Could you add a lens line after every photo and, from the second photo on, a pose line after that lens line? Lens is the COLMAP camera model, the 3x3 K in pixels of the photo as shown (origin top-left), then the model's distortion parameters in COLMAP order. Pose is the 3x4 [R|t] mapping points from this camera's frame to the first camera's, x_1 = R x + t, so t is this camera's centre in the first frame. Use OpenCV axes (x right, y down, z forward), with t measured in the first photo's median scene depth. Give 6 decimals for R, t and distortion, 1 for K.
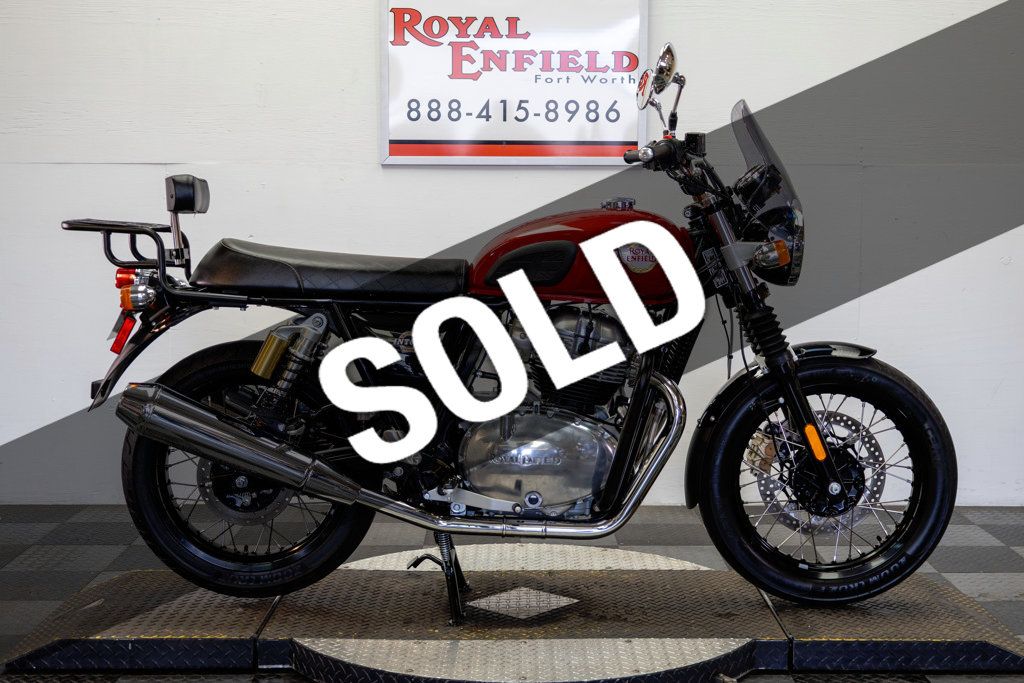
lens RADIAL K [[1469.6, 0, 512.0], [0, 1469.6, 341.5], [0, 0, 1]] dist [0.011733, 0.064211]
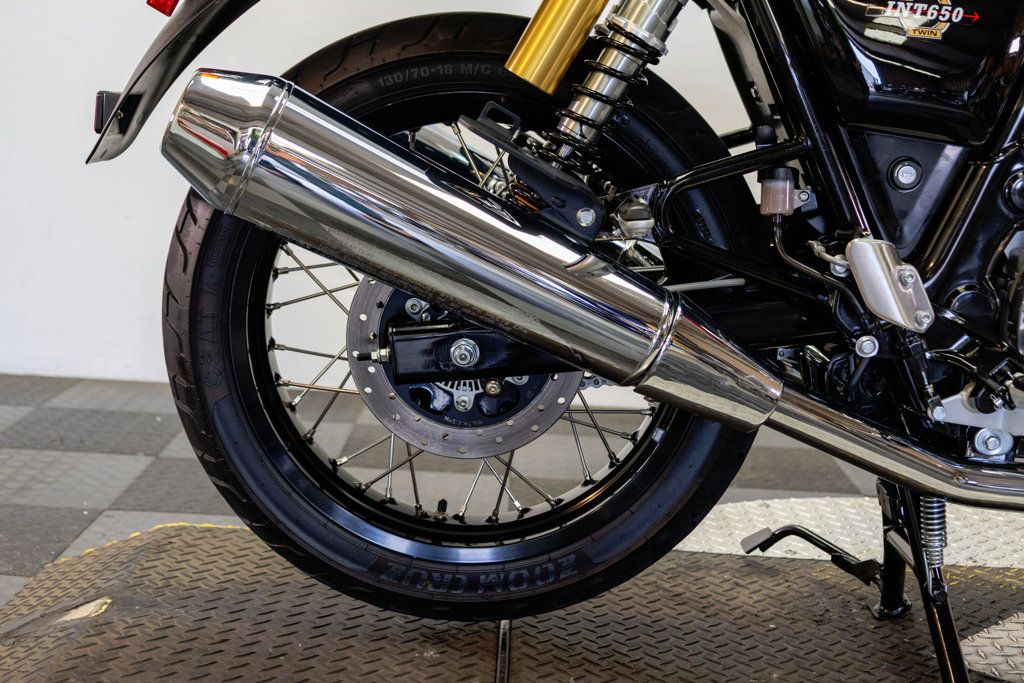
lens RADIAL K [[1469.6, 0, 512.0], [0, 1469.6, 341.5], [0, 0, 1]] dist [0.011733, 0.064211]
pose [[0.998678, 0.051385, 0.001134, -0.168022], [-0.051319, 0.995680, 0.077386, 0.059563], [0.002847, -0.077342, 0.997001, 0.589424]]
